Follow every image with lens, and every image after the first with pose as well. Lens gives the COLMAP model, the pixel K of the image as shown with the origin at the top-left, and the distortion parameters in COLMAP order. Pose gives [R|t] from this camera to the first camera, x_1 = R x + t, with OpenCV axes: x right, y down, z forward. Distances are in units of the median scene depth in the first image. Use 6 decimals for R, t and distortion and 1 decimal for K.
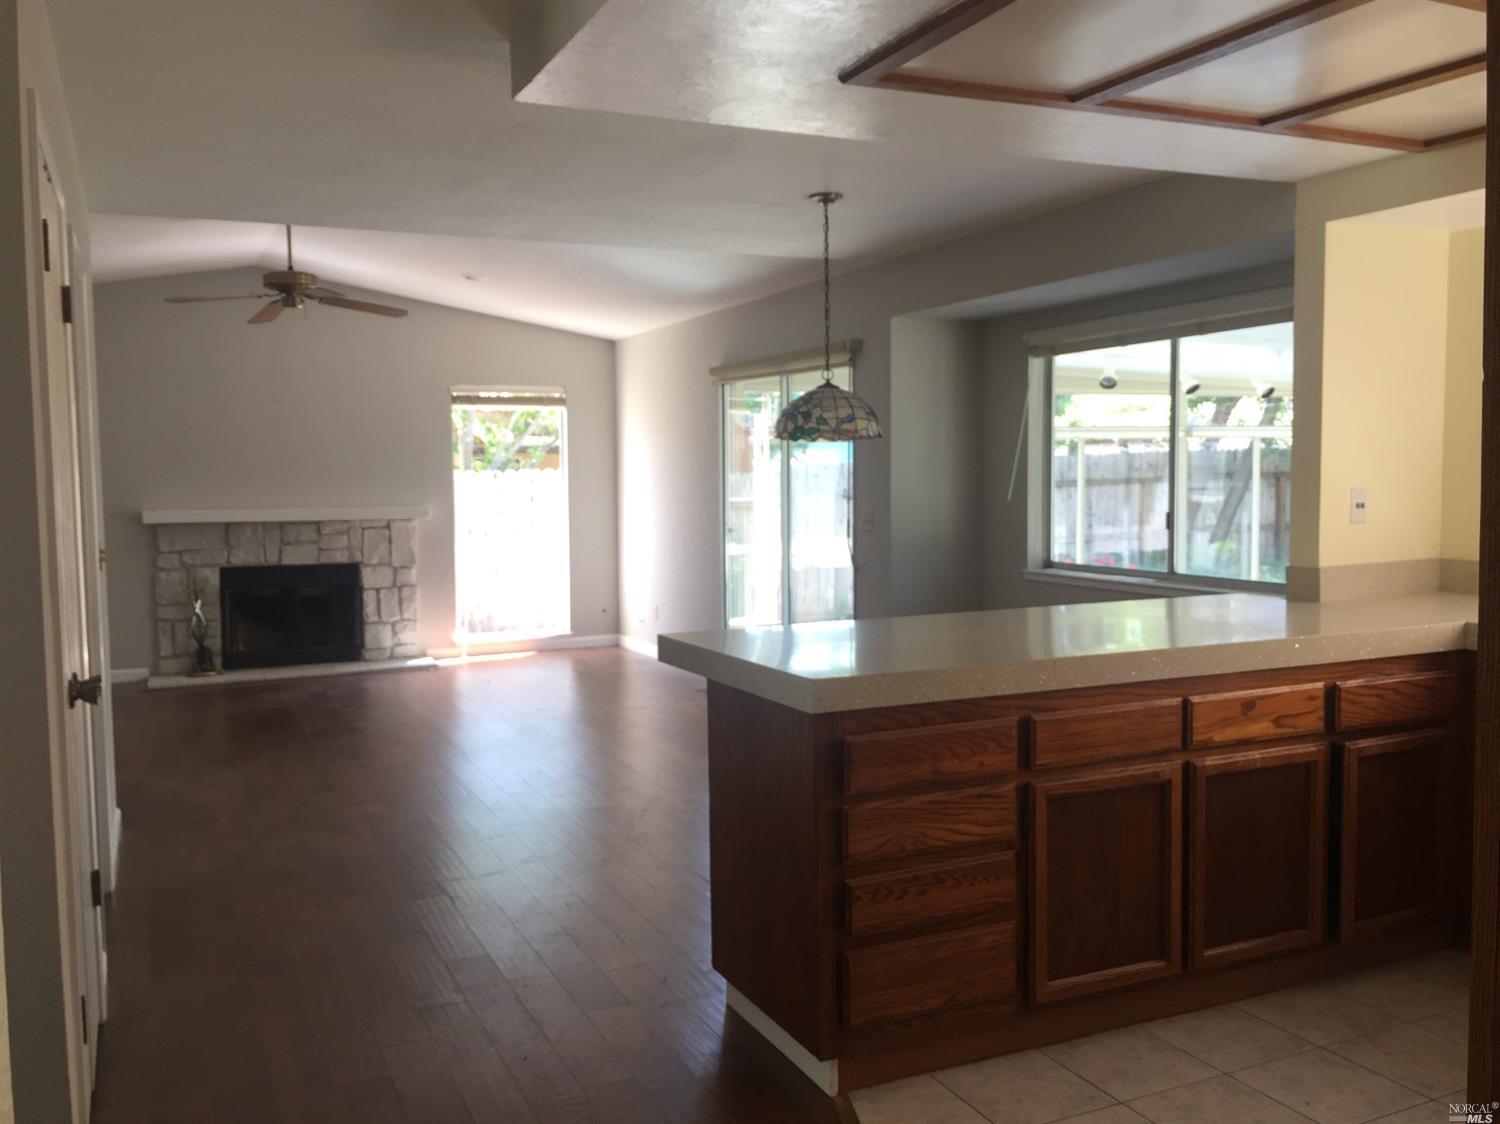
lens RADIAL K [[1293.0, 0, 750.0], [0, 1293.0, 562.0], [0, 0, 1]] dist [0.009614, 0.001259]
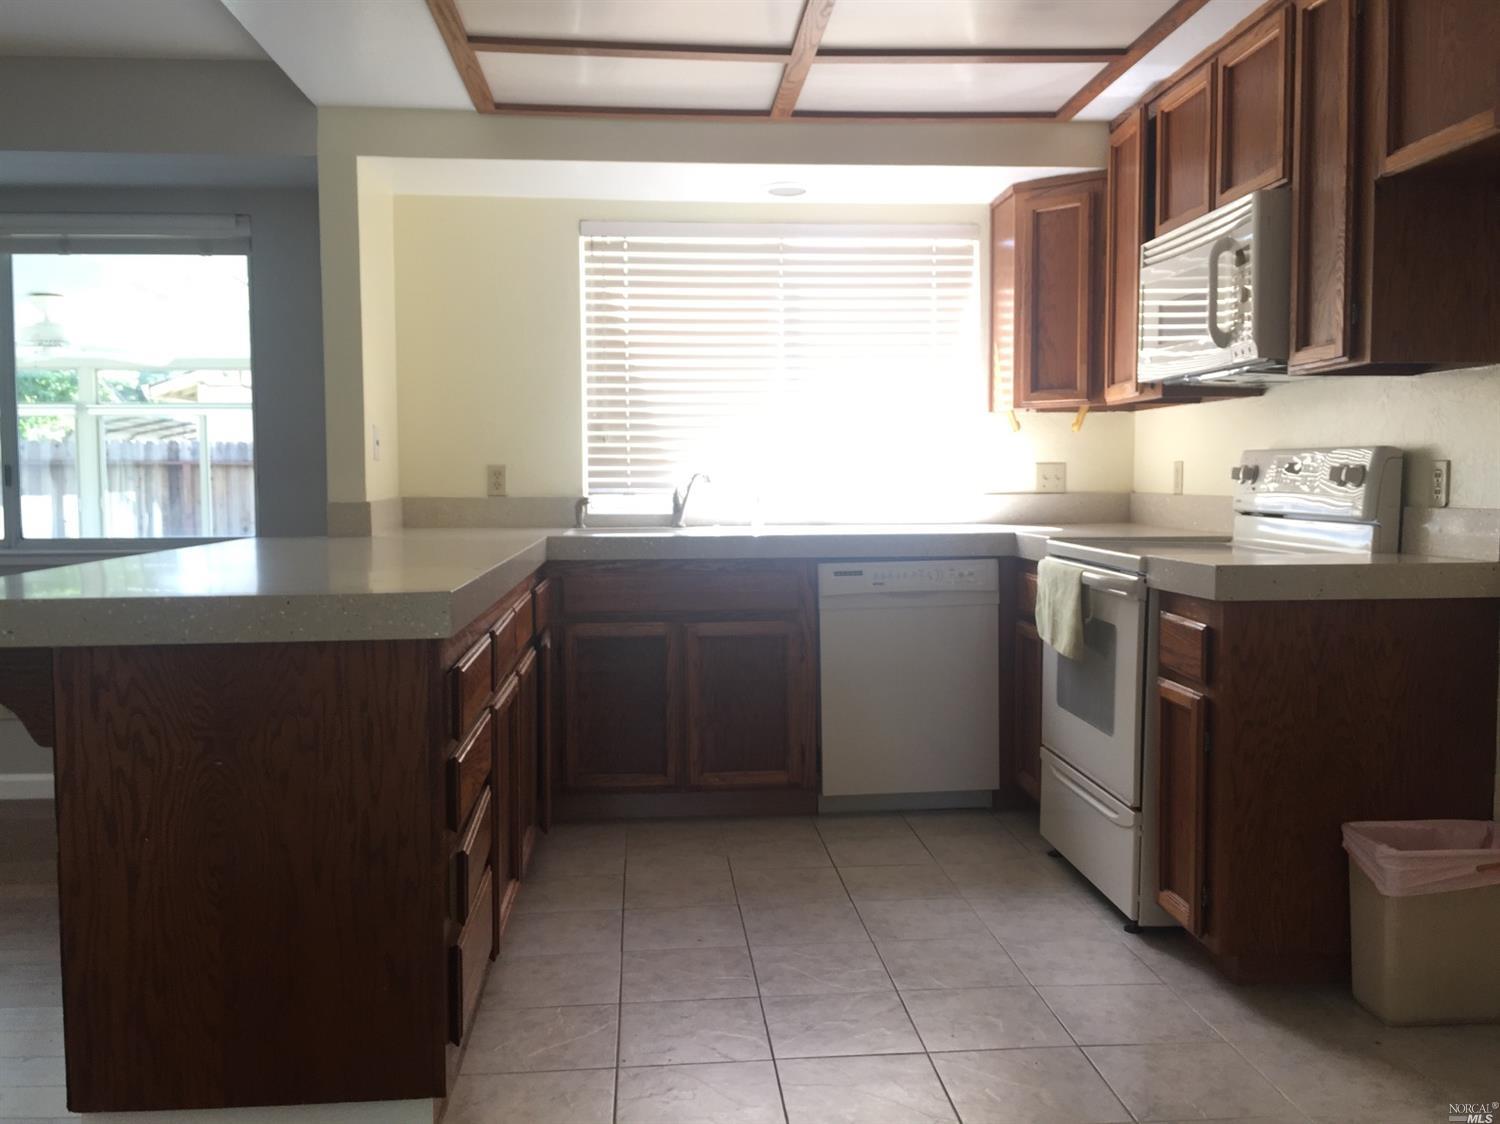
lens RADIAL K [[1293.0, 0, 750.0], [0, 1293.0, 562.0], [0, 0, 1]] dist [0.009614, 0.001259]
pose [[0.340385, -0.051559, 0.938872, -0.473281], [0.069503, 0.997144, 0.029561, 0.049253], [-0.937714, 0.055192, 0.342996, 0.444915]]
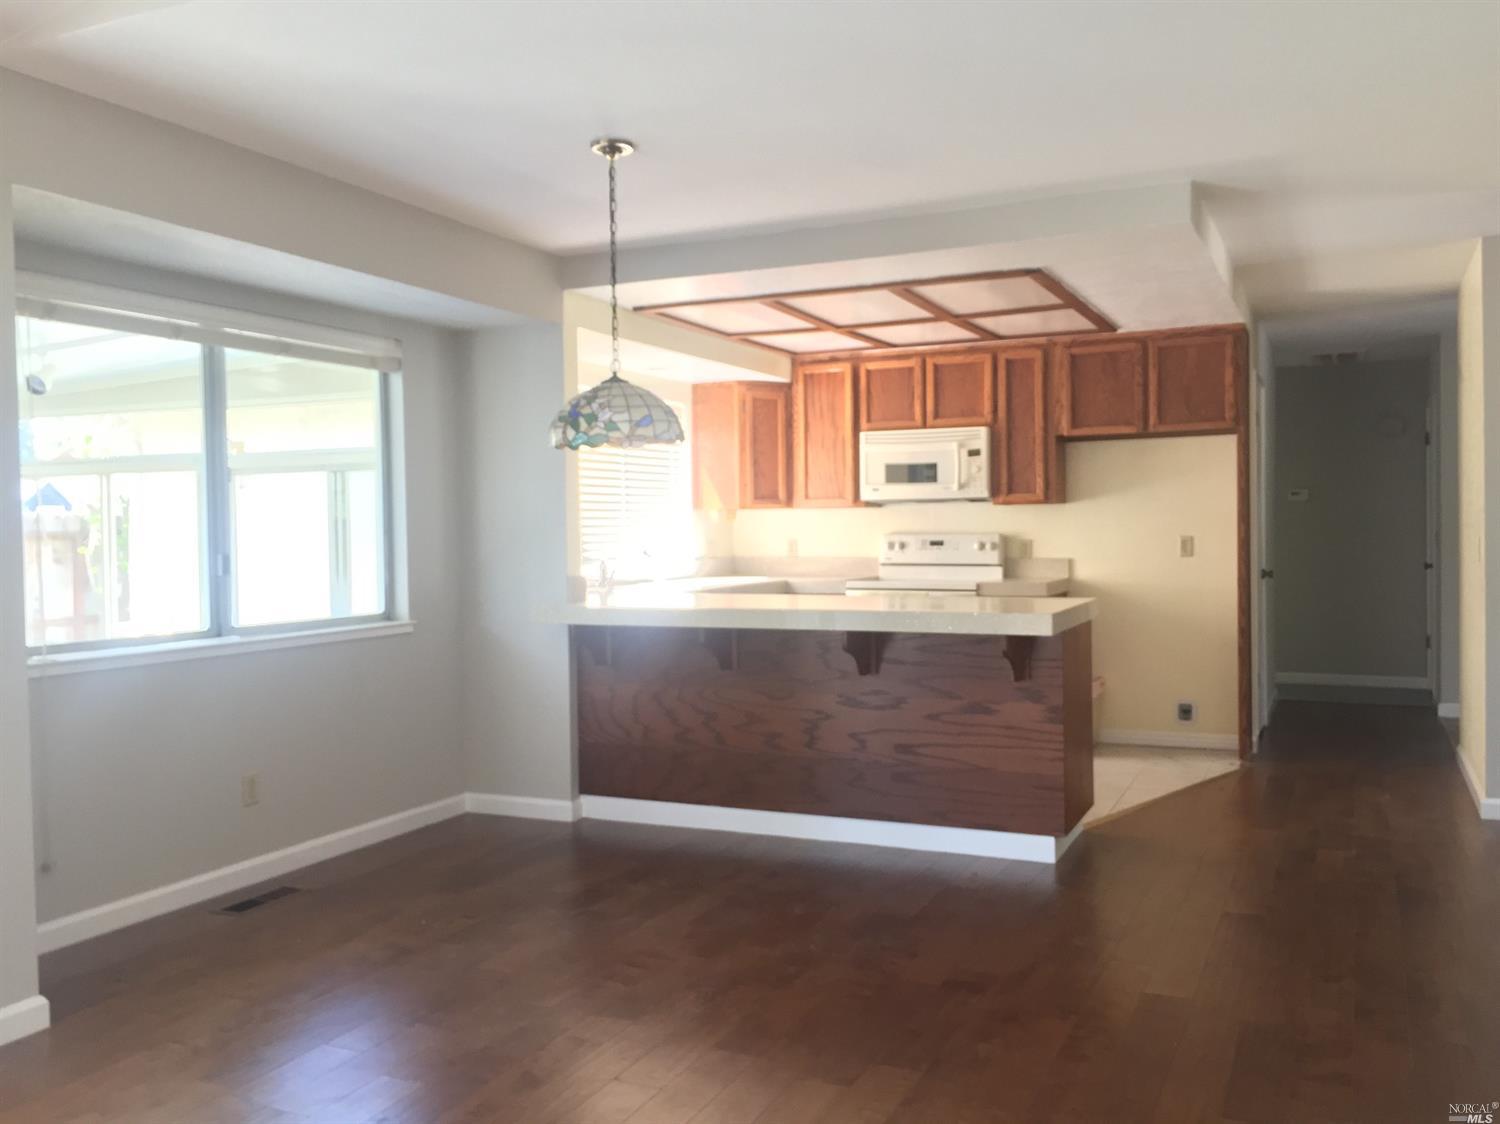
lens RADIAL K [[1293.0, 0, 750.0], [0, 1293.0, 562.0], [0, 0, 1]] dist [0.009614, 0.001259]
pose [[-0.648392, -0.000367, 0.761307, -0.855152], [0.075716, 0.995011, 0.064965, -0.101292], [-0.757532, 0.099766, -0.645129, 2.072944]]
